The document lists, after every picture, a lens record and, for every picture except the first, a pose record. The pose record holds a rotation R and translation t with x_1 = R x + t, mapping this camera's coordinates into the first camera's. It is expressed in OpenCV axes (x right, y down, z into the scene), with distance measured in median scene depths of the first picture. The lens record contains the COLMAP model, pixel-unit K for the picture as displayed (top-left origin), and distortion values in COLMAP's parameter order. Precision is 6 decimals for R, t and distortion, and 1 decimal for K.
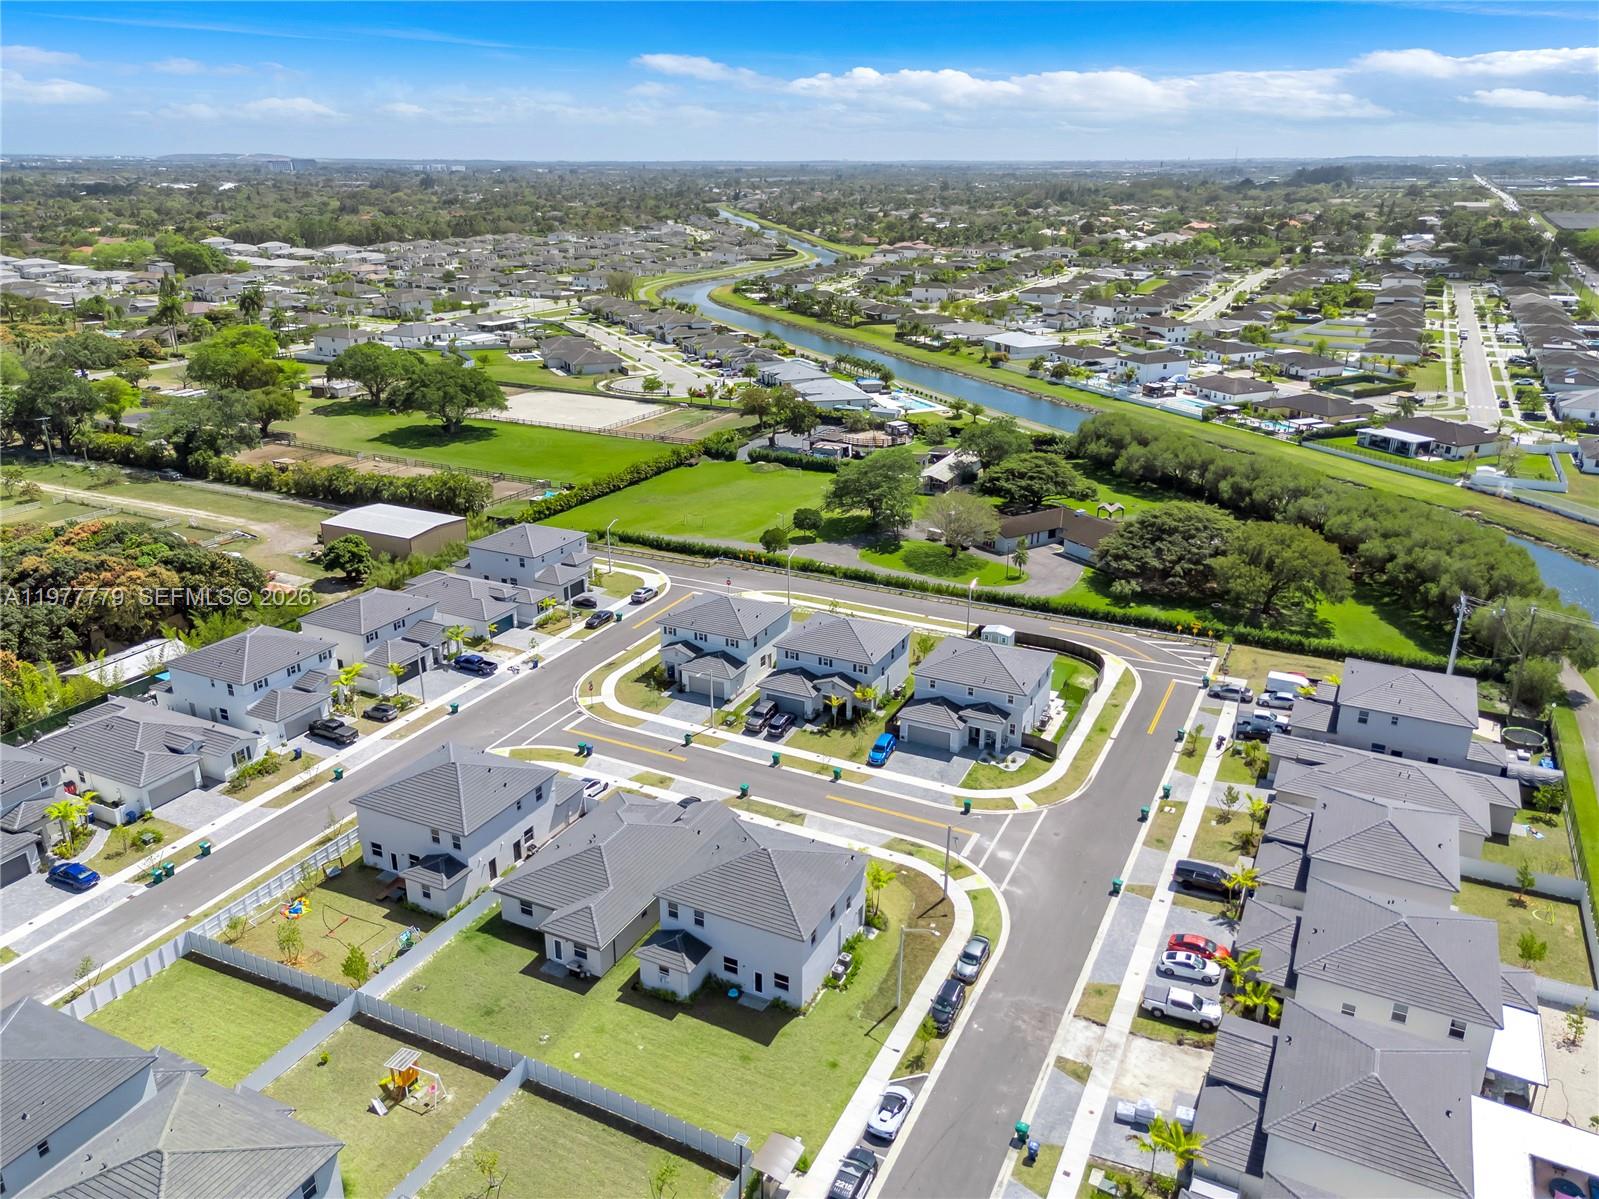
lens RADIAL K [[1118.6, 0, 808.8], [0, 1118.6, 632.0], [0, 0, 1]] dist [0.089511, -0.000056]
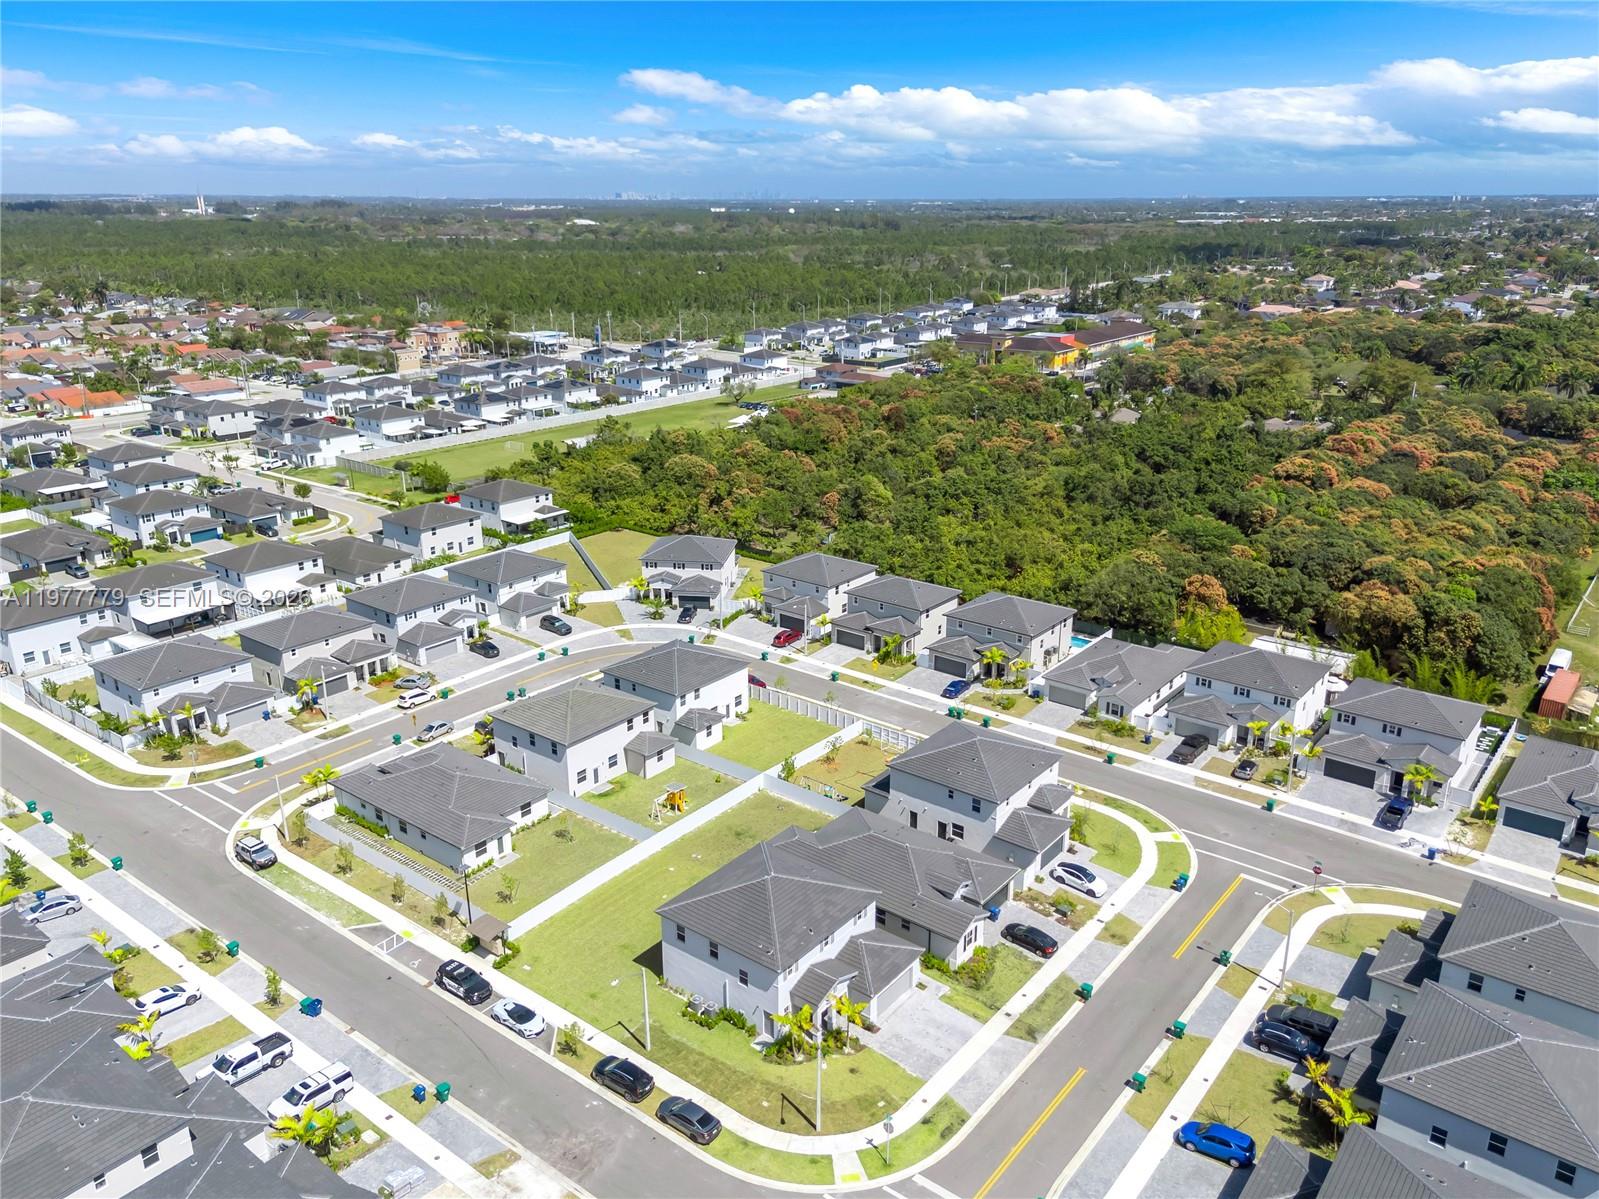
lens RADIAL K [[1210.3, 0, 823.3], [0, 1210.3, 636.9], [0, 0, 1]] dist [0.127498, -0.118005]
pose [[-0.189350, 0.338440, -0.921740, 0.745157], [-0.384036, 0.838421, 0.386739, -0.353414], [0.903694, 0.427210, -0.028782, 0.847378]]
